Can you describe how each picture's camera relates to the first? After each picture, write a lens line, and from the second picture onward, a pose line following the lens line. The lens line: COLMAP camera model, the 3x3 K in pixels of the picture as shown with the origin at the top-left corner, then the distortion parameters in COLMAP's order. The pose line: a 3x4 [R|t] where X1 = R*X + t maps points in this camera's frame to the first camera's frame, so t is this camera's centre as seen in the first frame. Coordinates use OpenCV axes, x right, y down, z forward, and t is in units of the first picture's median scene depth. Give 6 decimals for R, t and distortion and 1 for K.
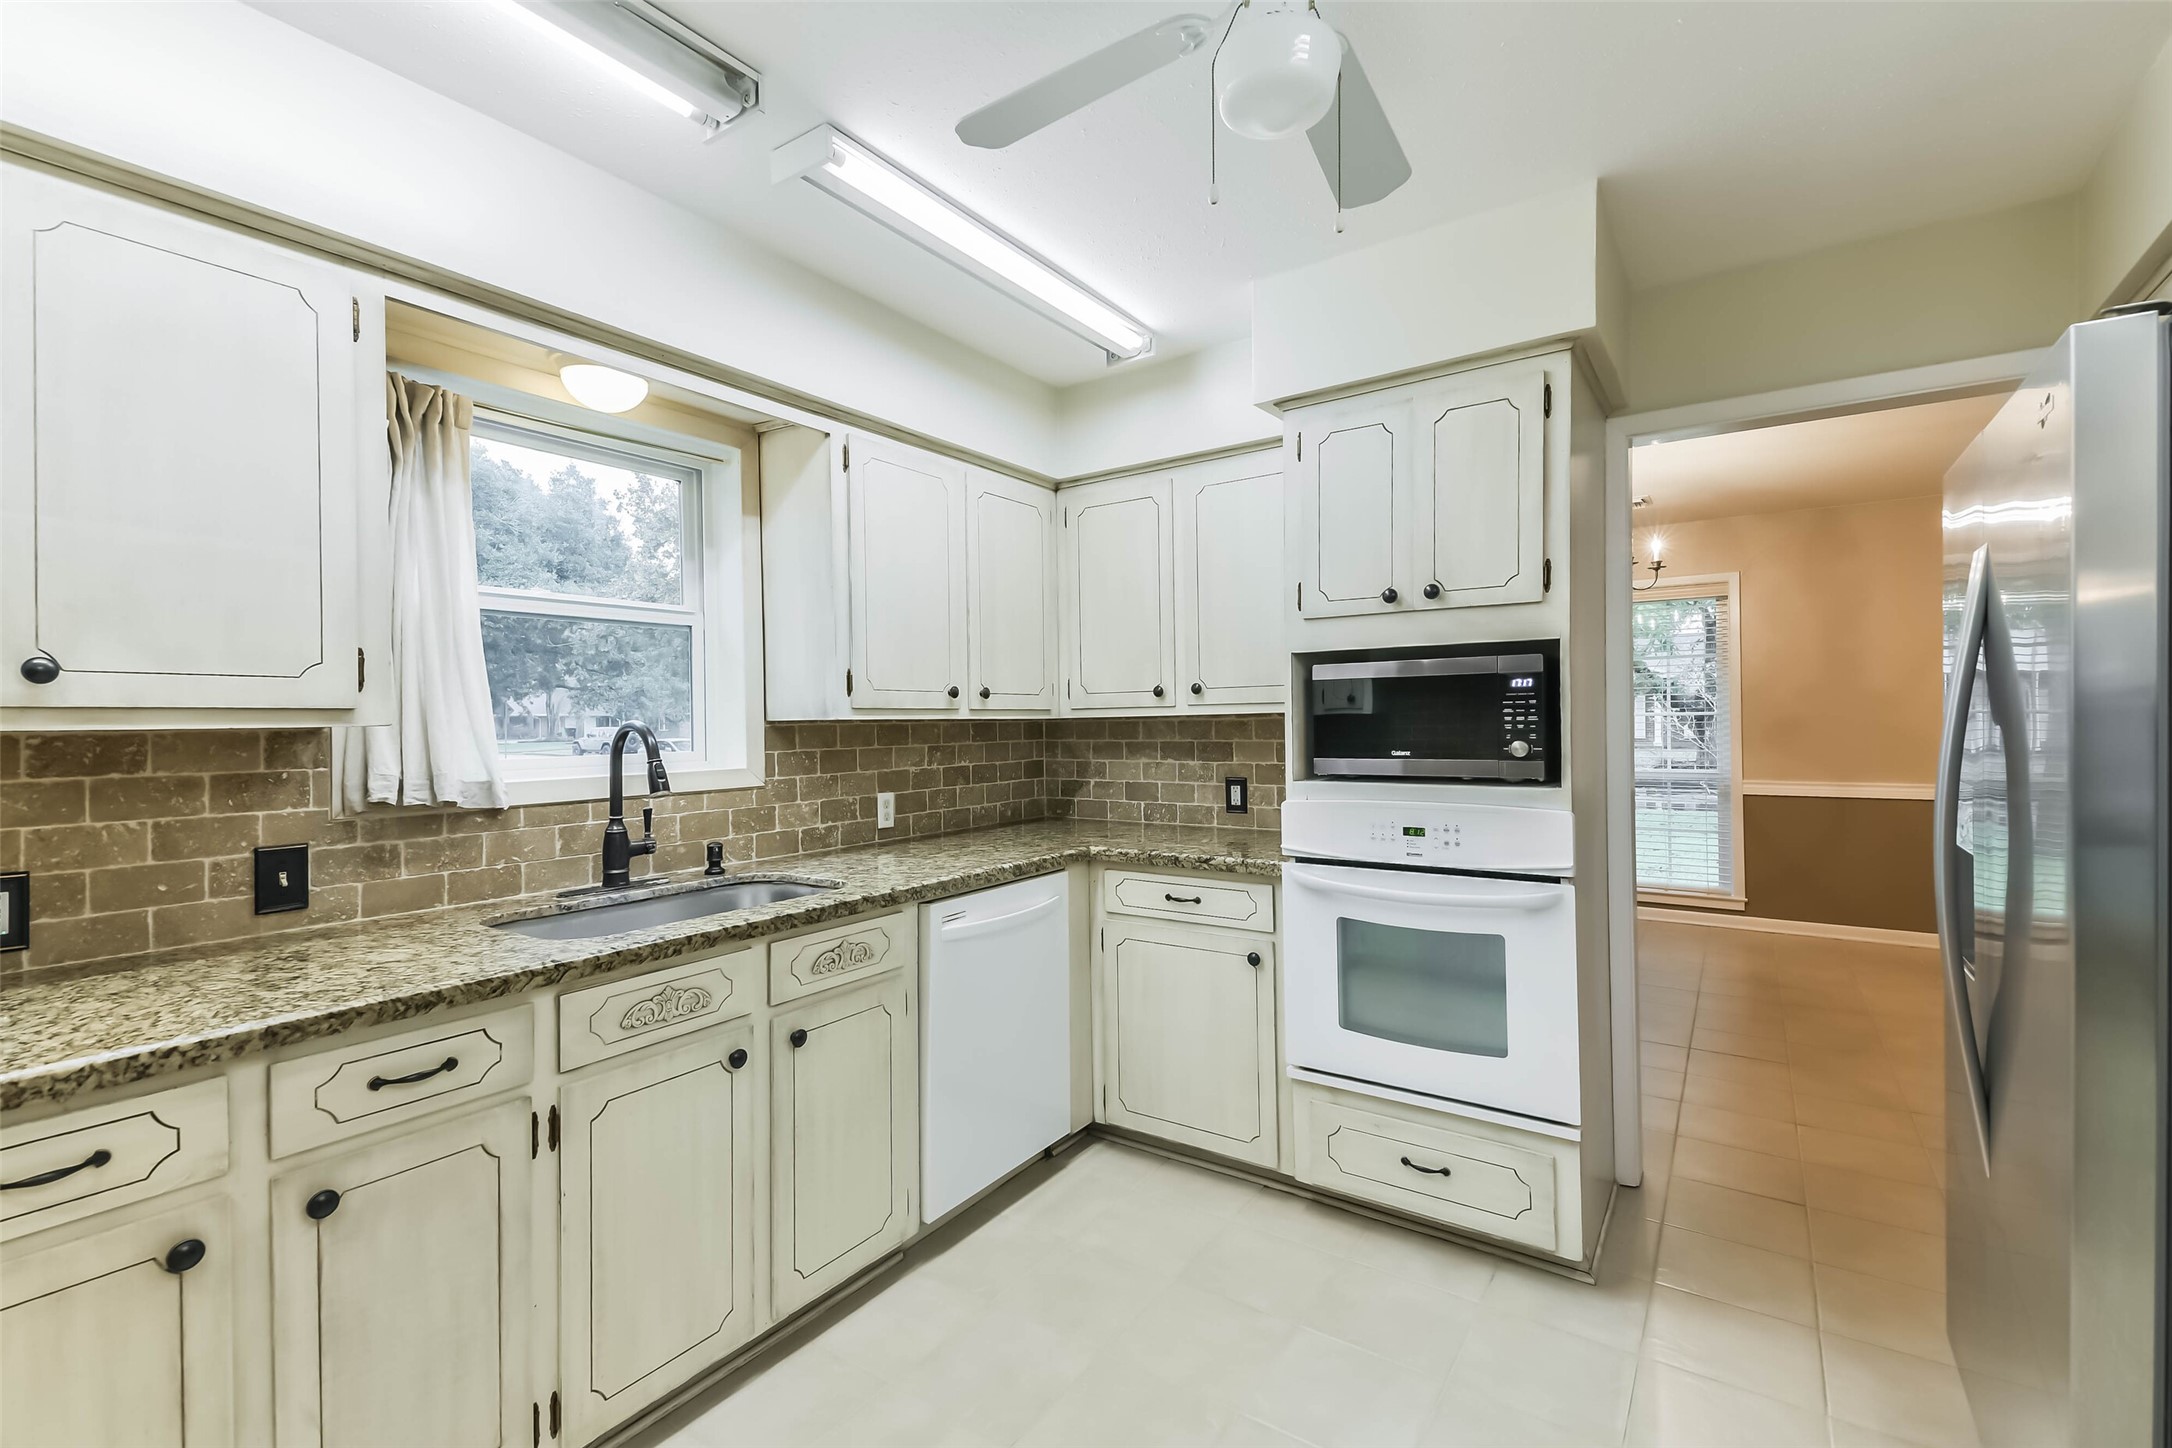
lens RADIAL K [[976.3, 0, 1075.7], [0, 976.3, 725.5], [0, 0, 1]] dist [0.071555, -0.029306]
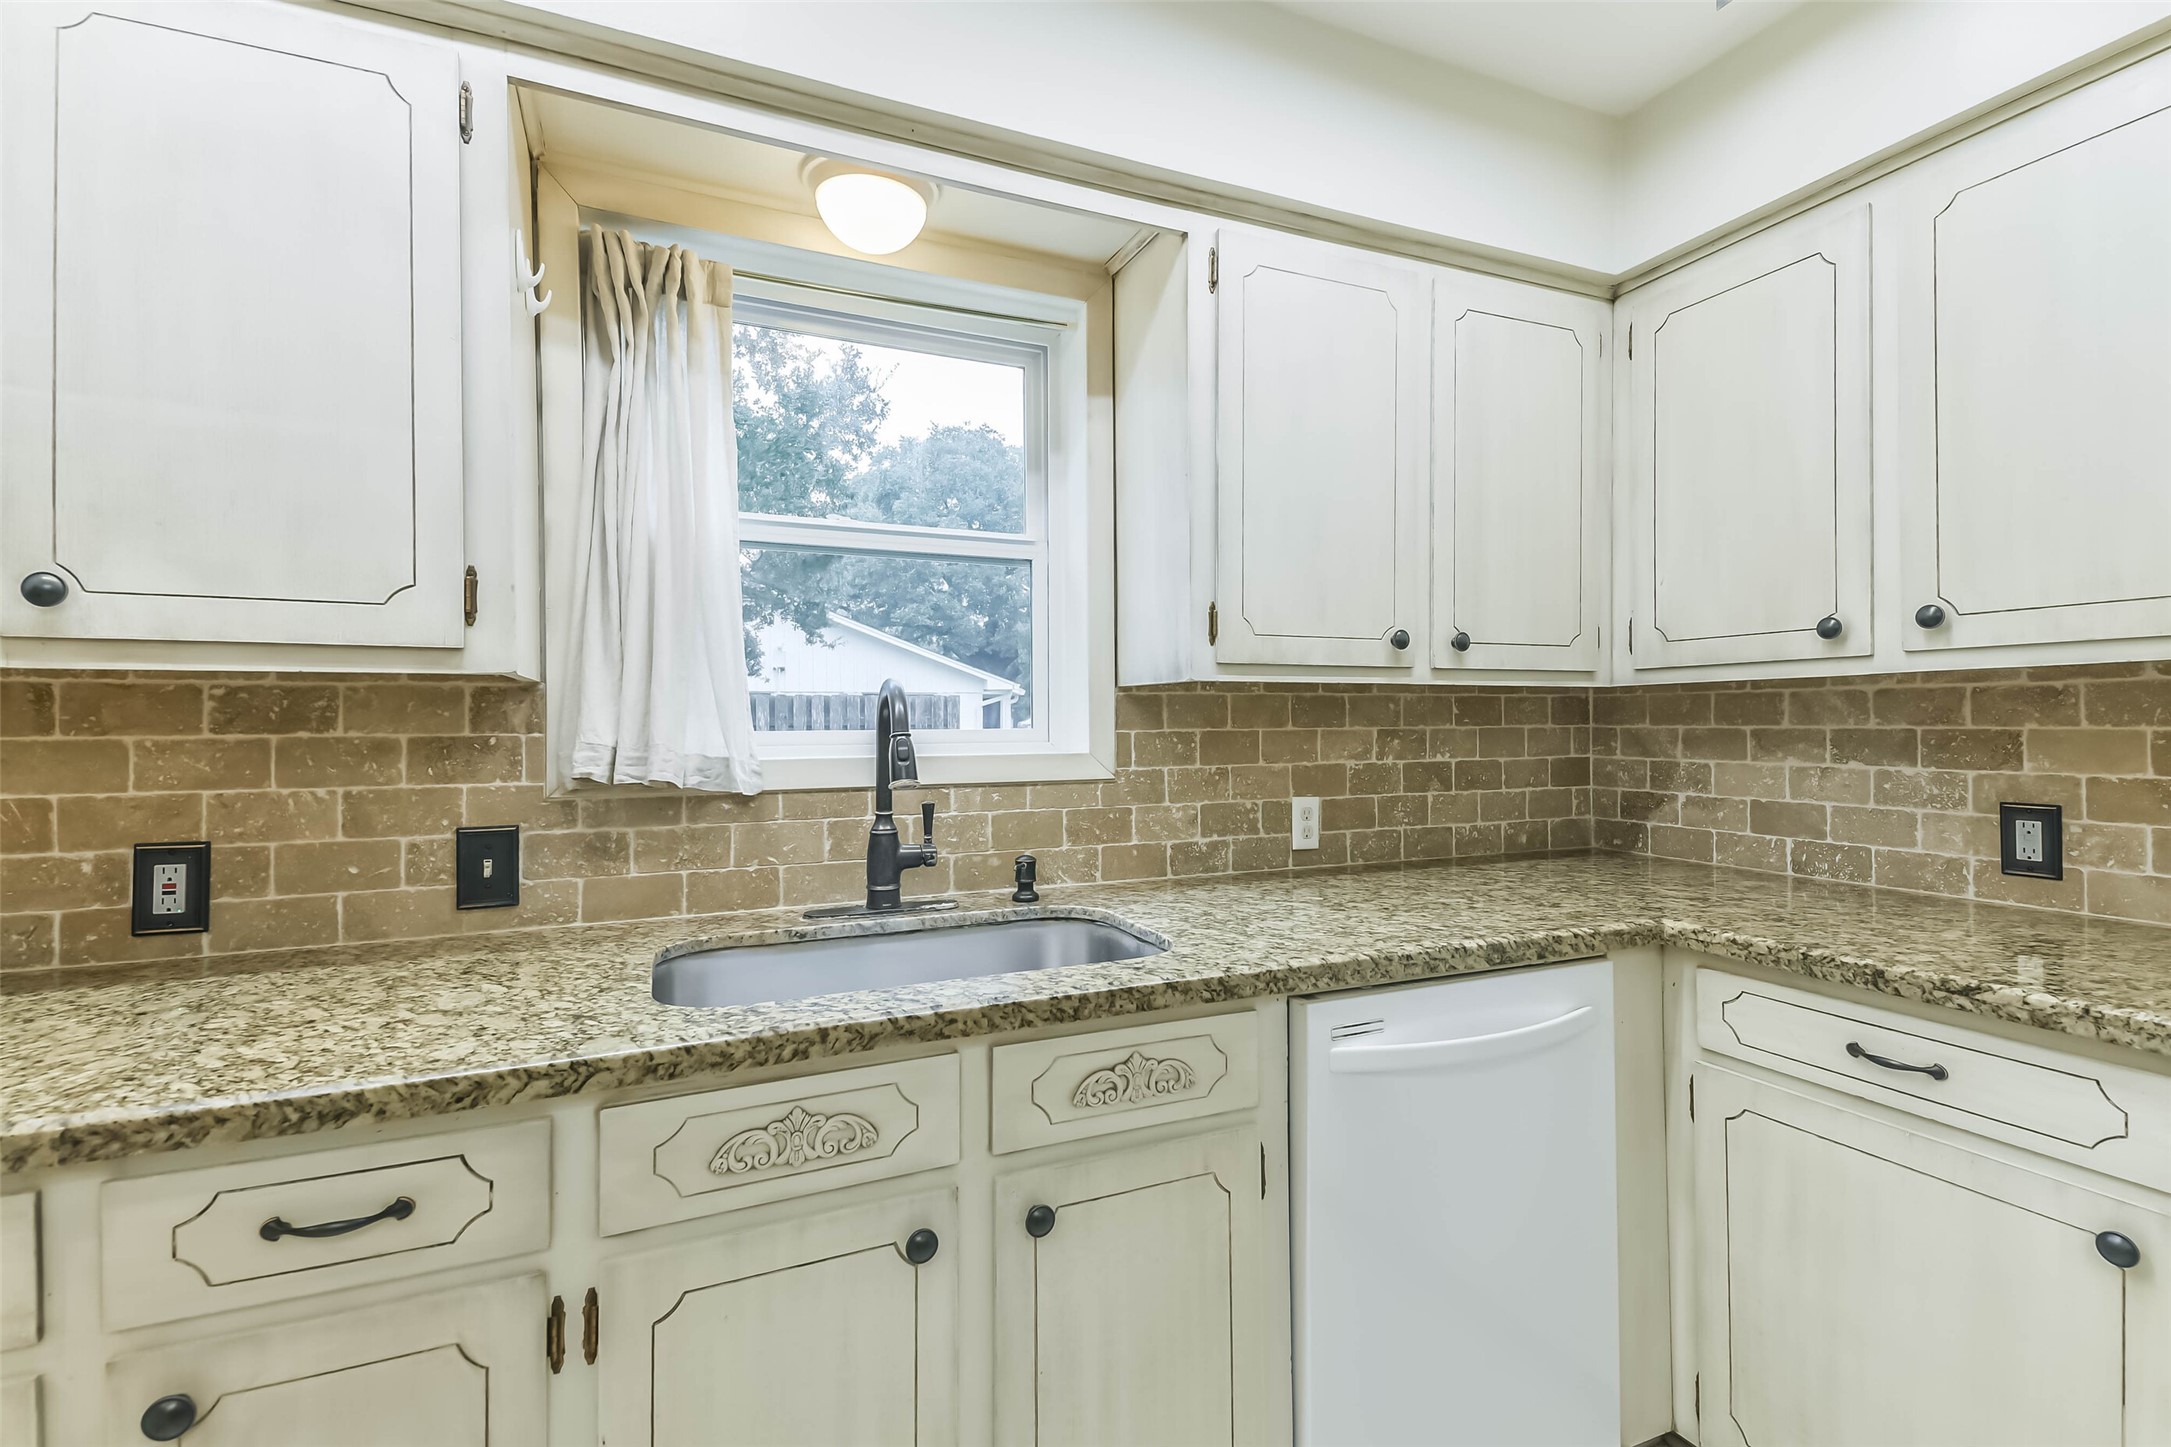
lens RADIAL K [[975.2, 0, 1077.9], [0, 975.2, 719.3], [0, 0, 1]] dist [0.064749, -0.030340]
pose [[0.851218, 0.008304, -0.524747, 0.034768], [-0.009653, 0.999953, 0.000166, 0.023106], [0.524724, 0.004924, 0.851258, 0.477070]]
